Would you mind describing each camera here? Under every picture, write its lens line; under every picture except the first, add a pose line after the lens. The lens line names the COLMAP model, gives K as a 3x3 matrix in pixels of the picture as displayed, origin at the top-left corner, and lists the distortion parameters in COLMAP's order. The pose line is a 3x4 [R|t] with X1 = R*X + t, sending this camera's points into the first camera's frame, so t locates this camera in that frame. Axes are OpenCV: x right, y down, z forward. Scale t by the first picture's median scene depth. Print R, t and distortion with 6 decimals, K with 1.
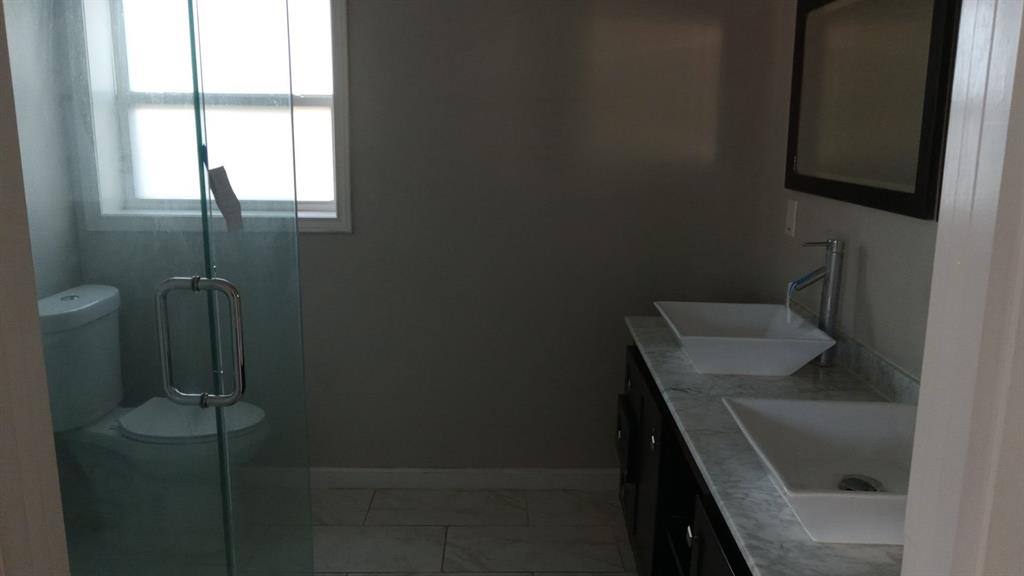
lens RADIAL K [[760.7, 0, 521.5], [0, 760.7, 288.0], [0, 0, 1]] dist [-0.003037, -0.001712]
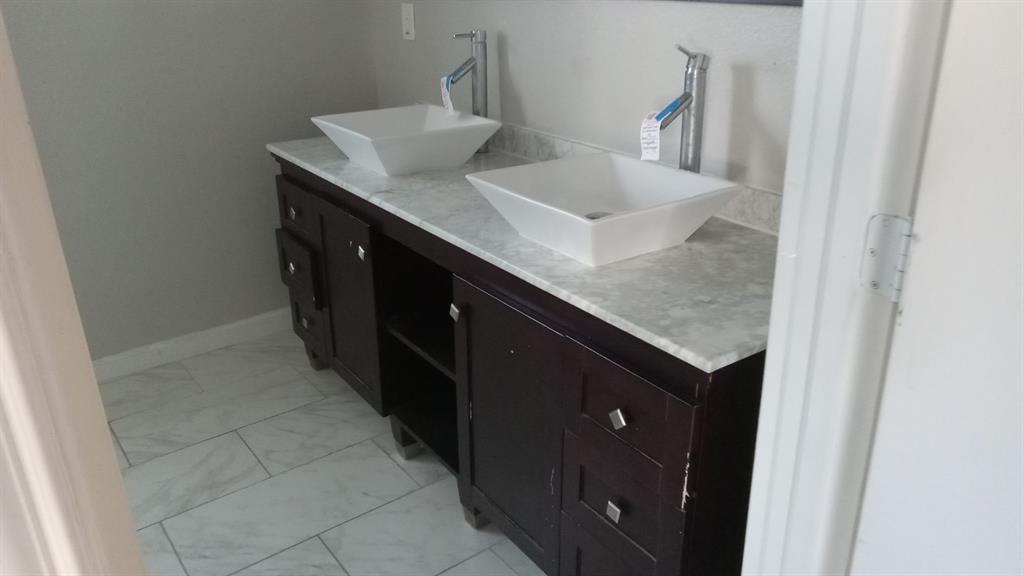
lens RADIAL K [[761.9, 0, 511.0], [0, 761.9, 278.6], [0, 0, 1]] dist [-0.006345, -0.000947]
pose [[0.810580, -0.247241, 0.530879, -0.197122], [0.148052, 0.963579, 0.222703, 0.040502], [-0.566605, -0.101921, 0.817662, 0.064528]]
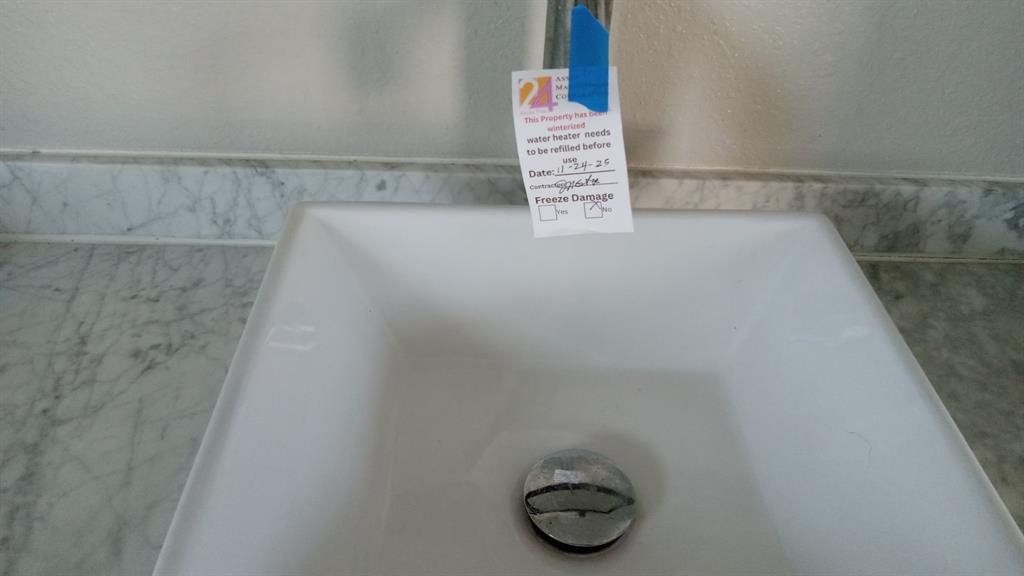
lens RADIAL K [[761.9, 0, 511.0], [0, 761.9, 278.6], [0, 0, 1]] dist [-0.006345, -0.000947]
pose [[-0.028987, -0.641710, 0.766399, 0.156966], [0.162331, 0.753521, 0.637067, -0.026535], [-0.986311, 0.142877, 0.082327, 0.620180]]
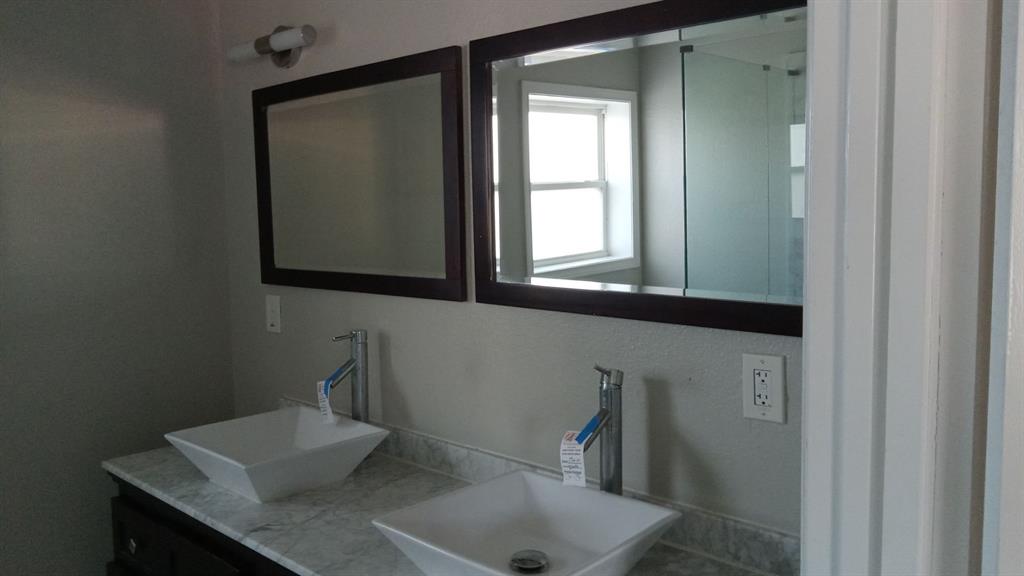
lens RADIAL K [[768.8, 0, 514.1], [0, 768.8, 288.0], [0, 0, 1]] dist [-0.014293, -0.001074]
pose [[0.662257, -0.094269, 0.743323, -0.194914], [0.176906, 0.983679, -0.032861, -0.048043], [-0.728093, 0.153260, 0.668125, 0.160776]]
